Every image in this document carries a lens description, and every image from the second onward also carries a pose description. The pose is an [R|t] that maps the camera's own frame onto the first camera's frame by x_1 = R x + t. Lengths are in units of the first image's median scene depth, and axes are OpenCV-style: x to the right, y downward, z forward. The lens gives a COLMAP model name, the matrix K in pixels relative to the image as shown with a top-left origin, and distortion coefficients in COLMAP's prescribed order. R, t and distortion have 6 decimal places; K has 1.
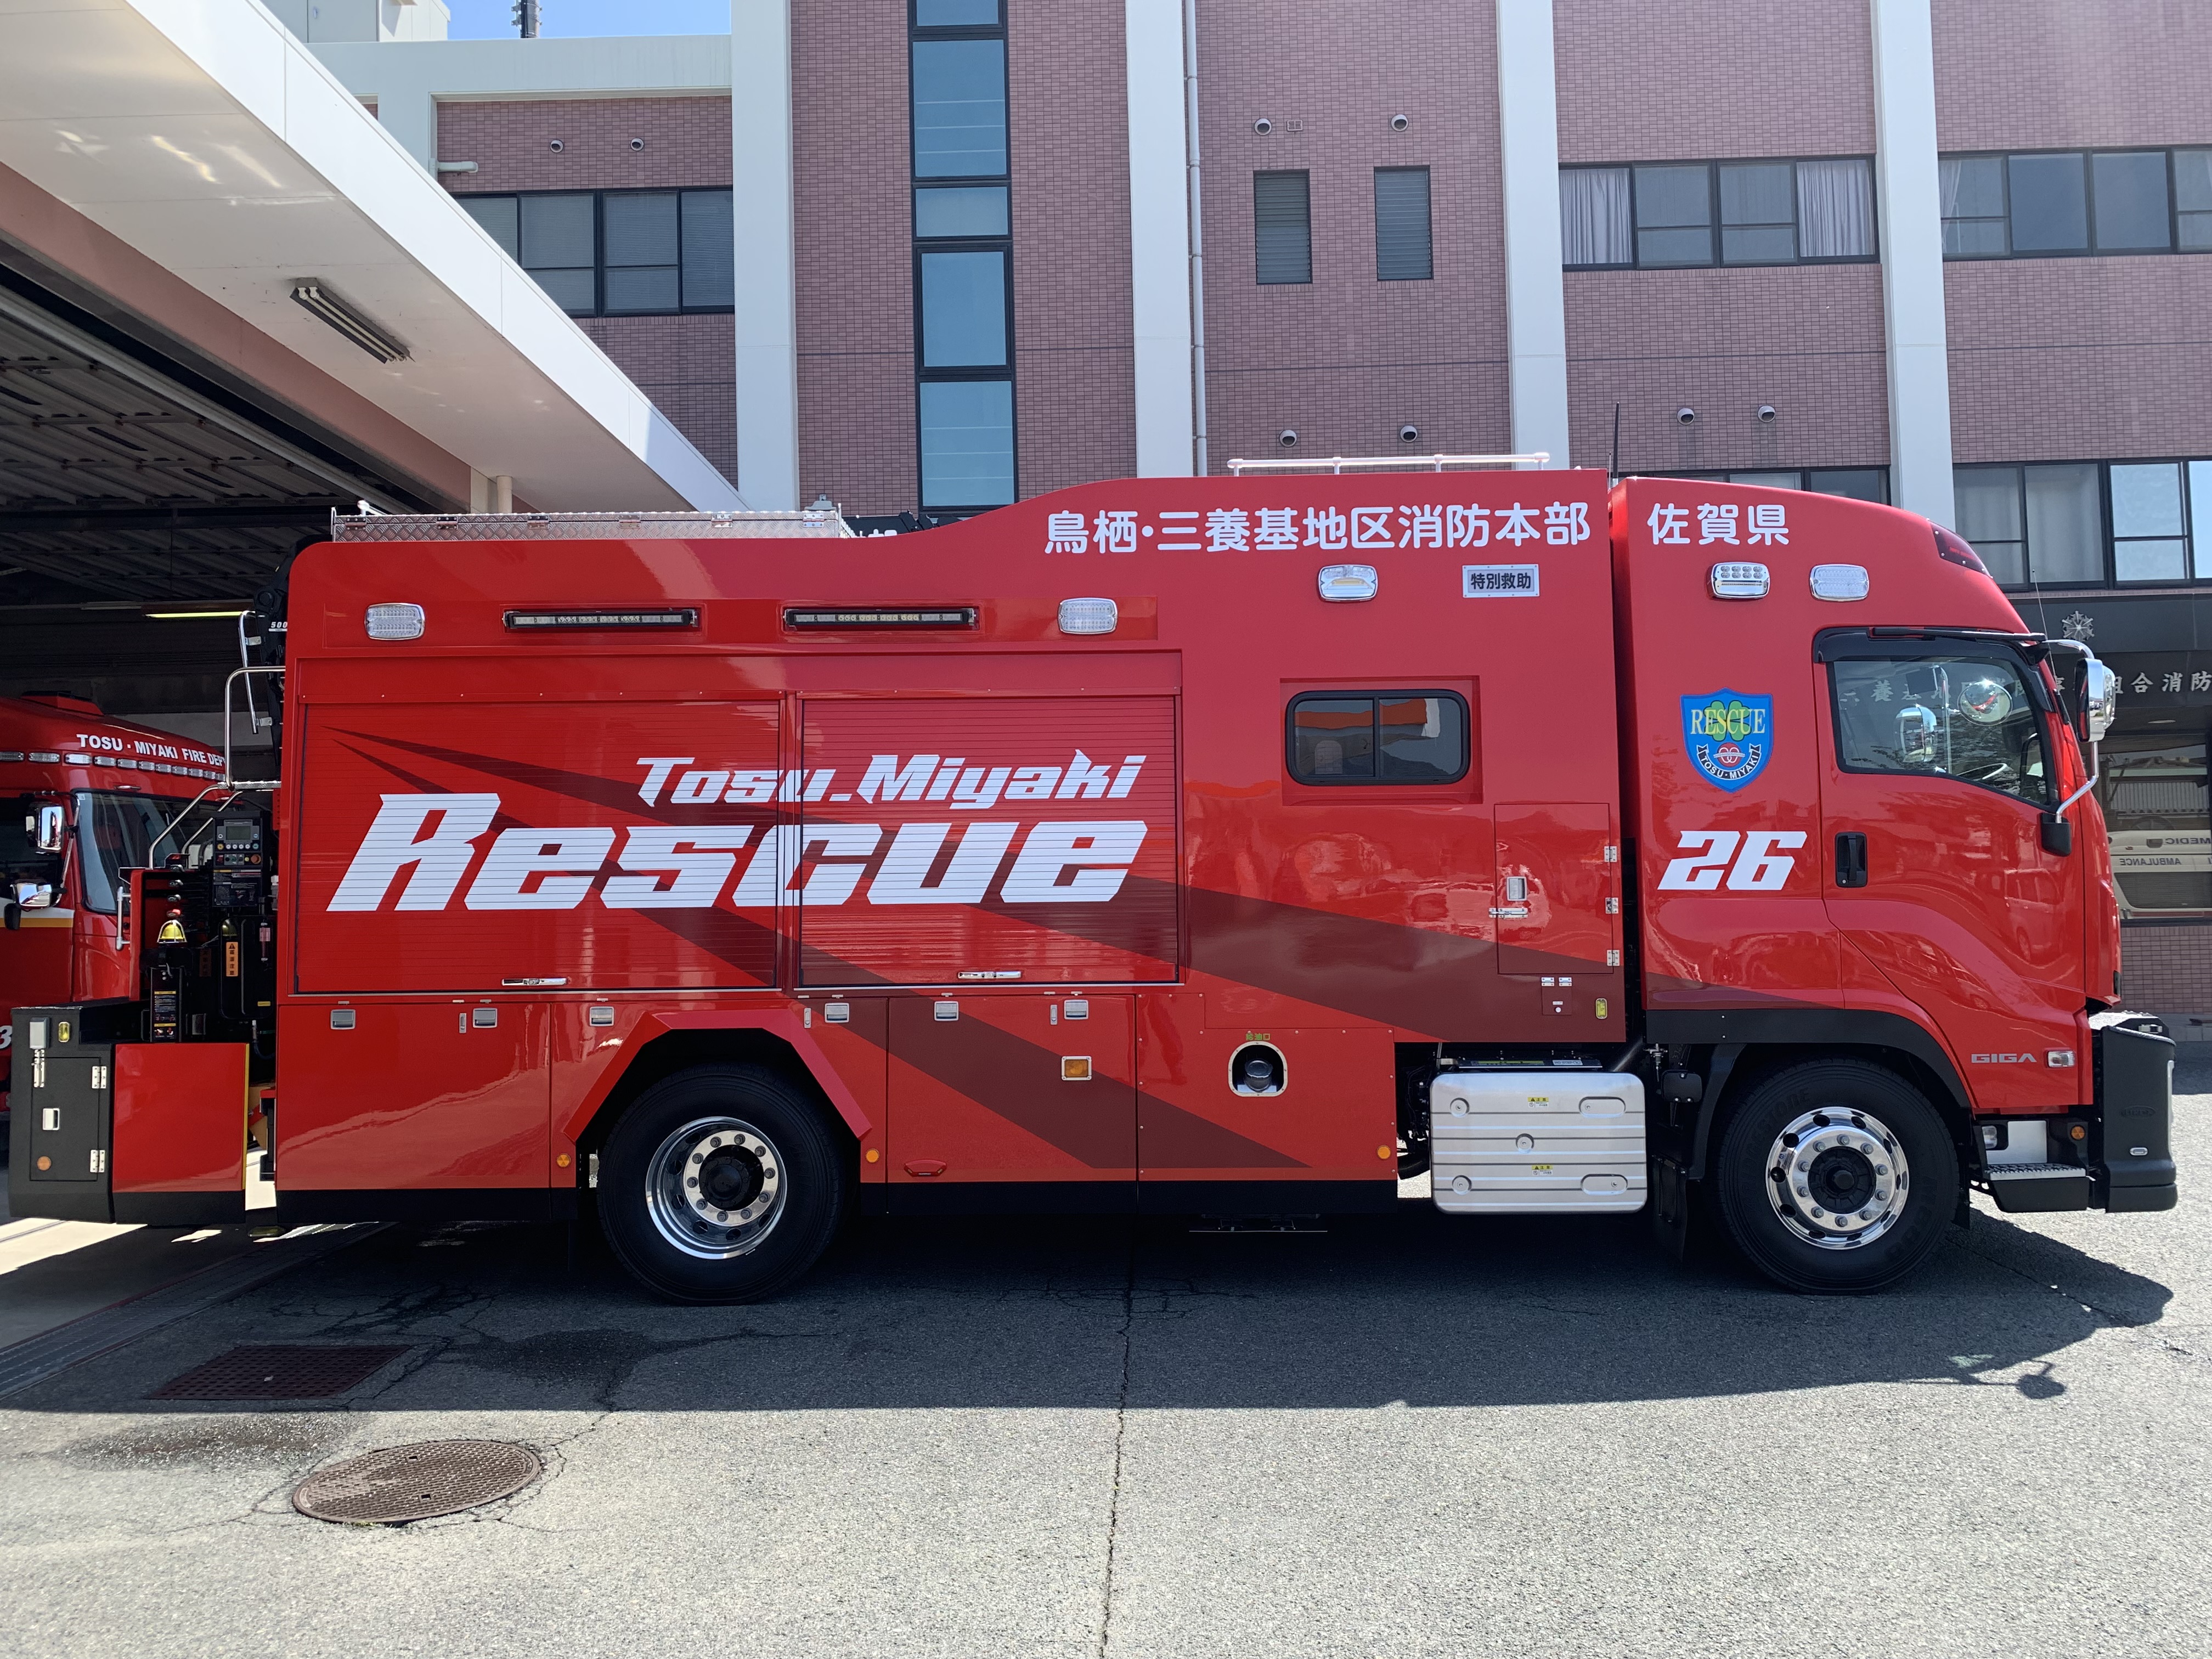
lens RADIAL K [[1697.9, 0, 1106.0], [0, 1697.9, 829.5], [0, 0, 1]] dist [0.155946, -0.473118]
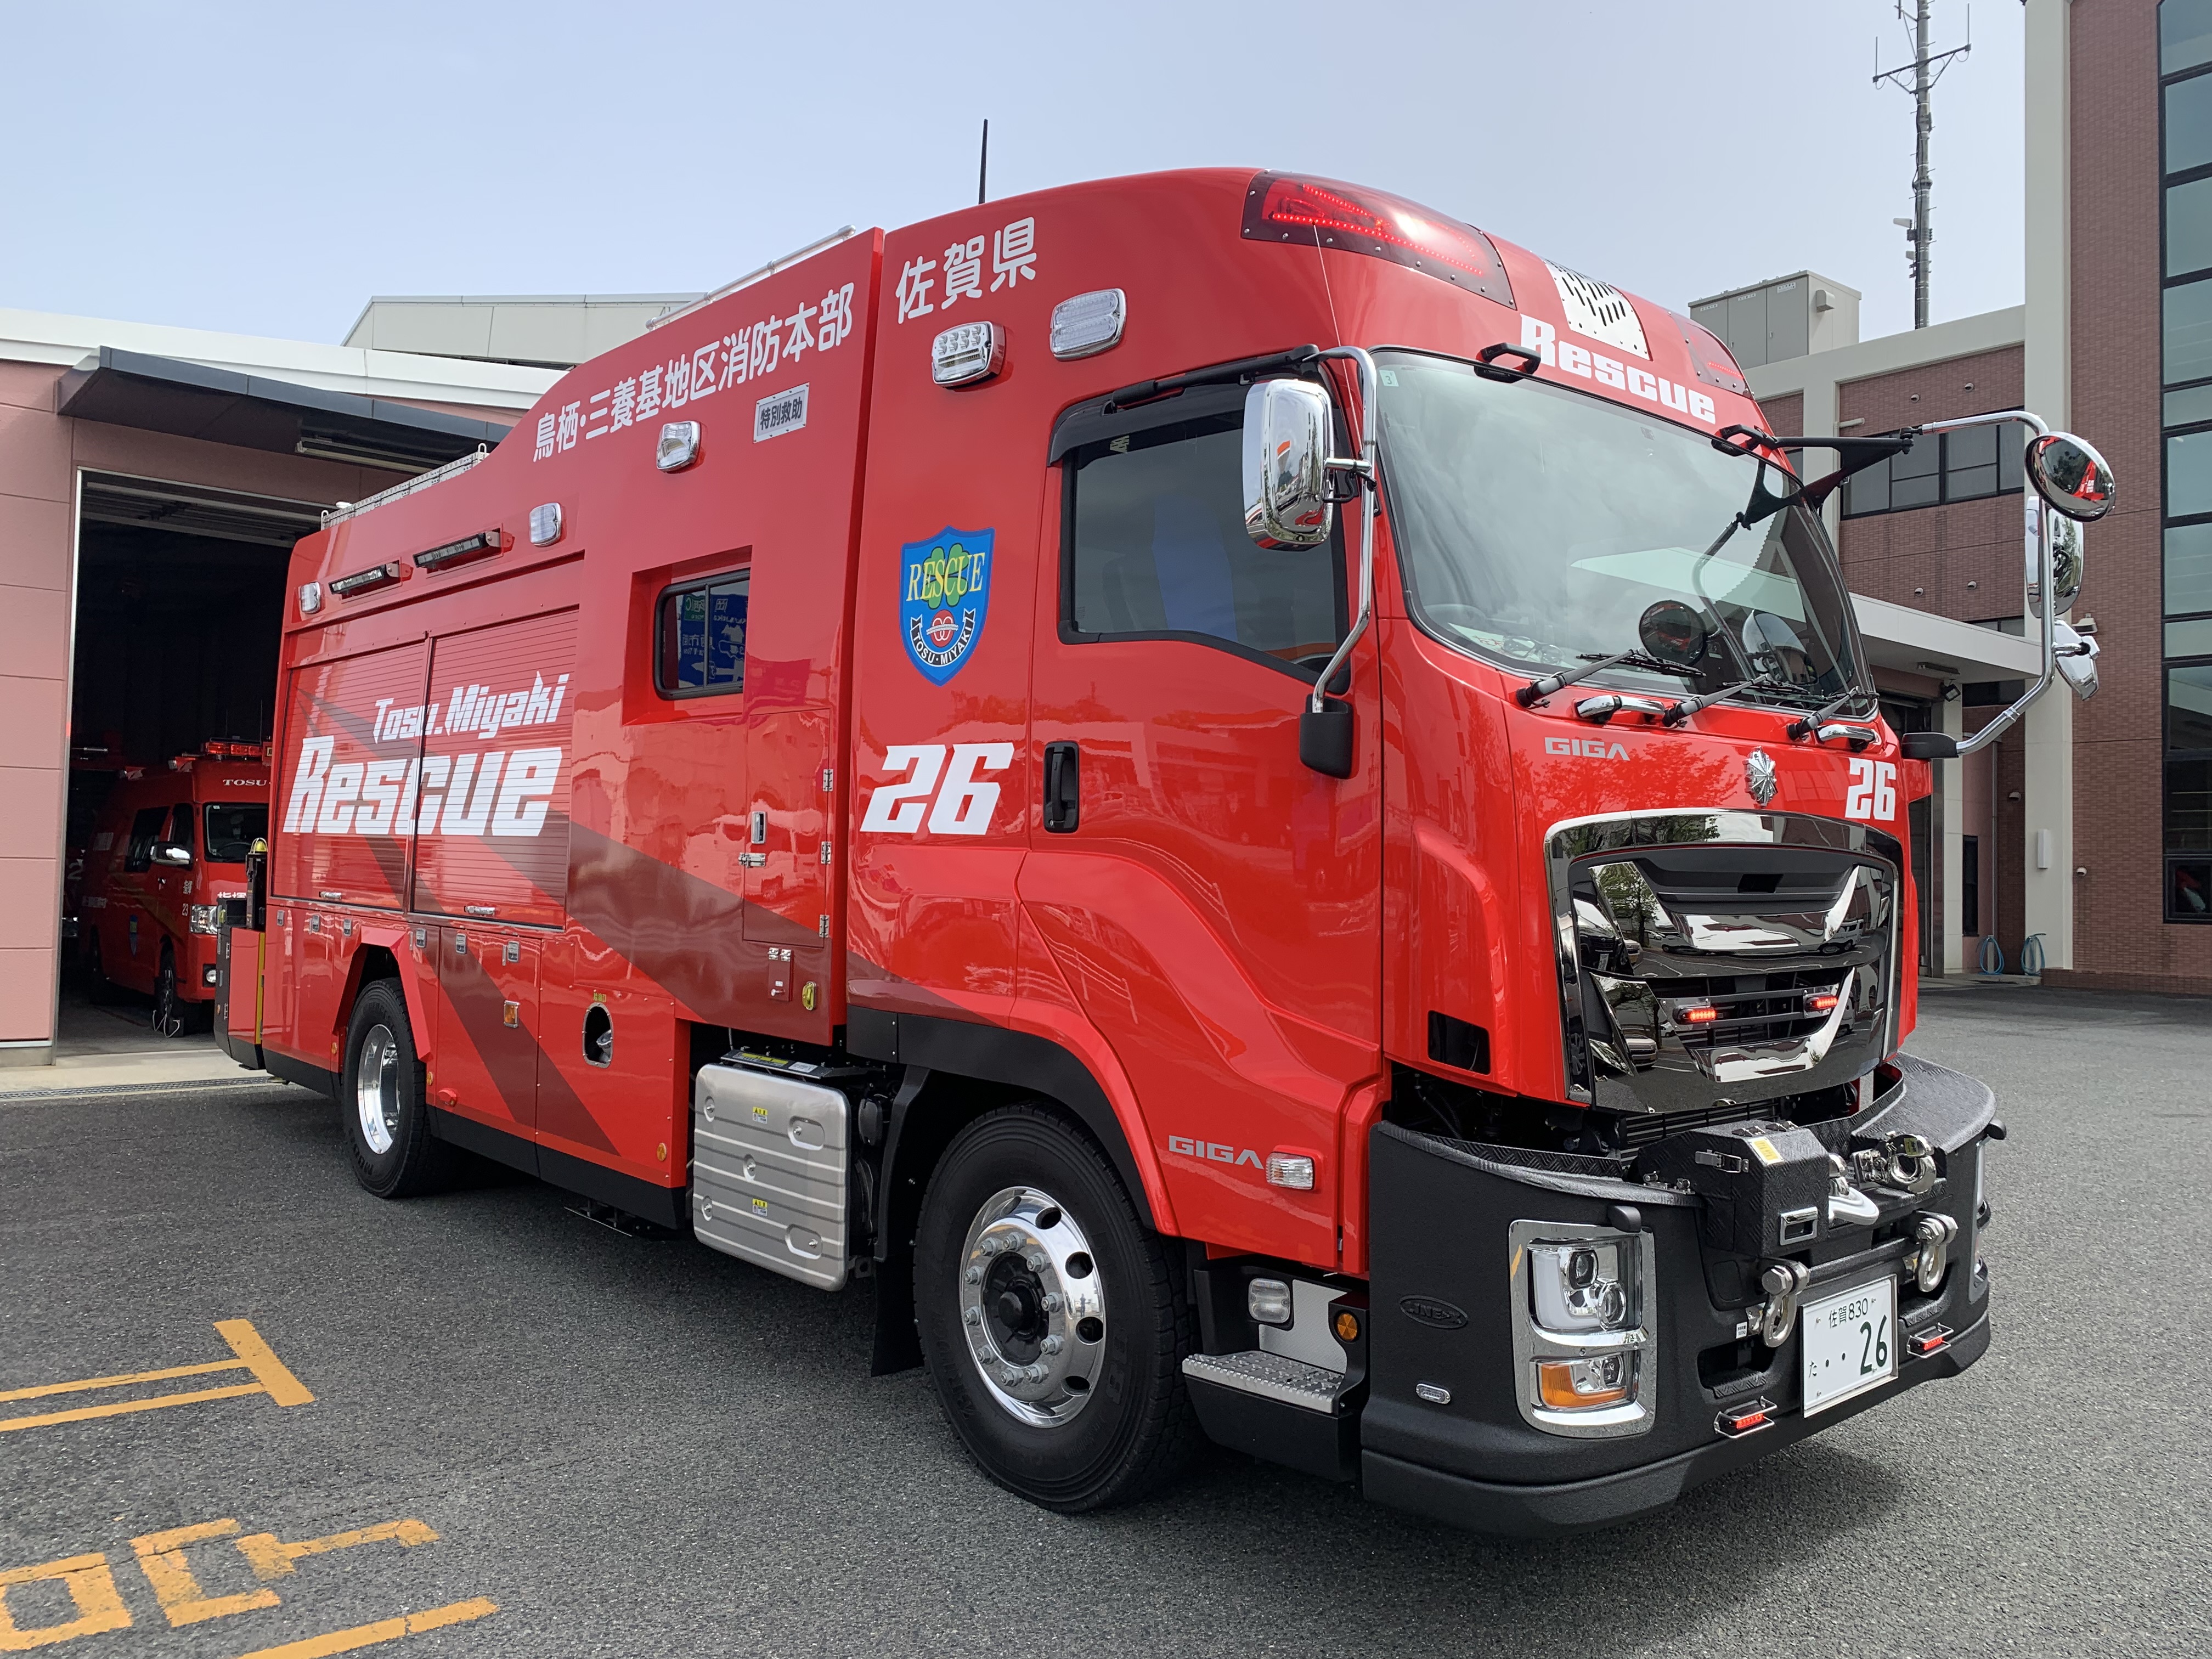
lens RADIAL K [[1697.9, 0, 1106.0], [0, 1697.9, 829.5], [0, 0, 1]] dist [0.155946, -0.473118]
pose [[0.669676, 0.014208, -0.742517, 0.879765], [0.005474, 0.999695, 0.024066, 0.017943], [0.742633, -0.020181, 0.669395, 0.602956]]
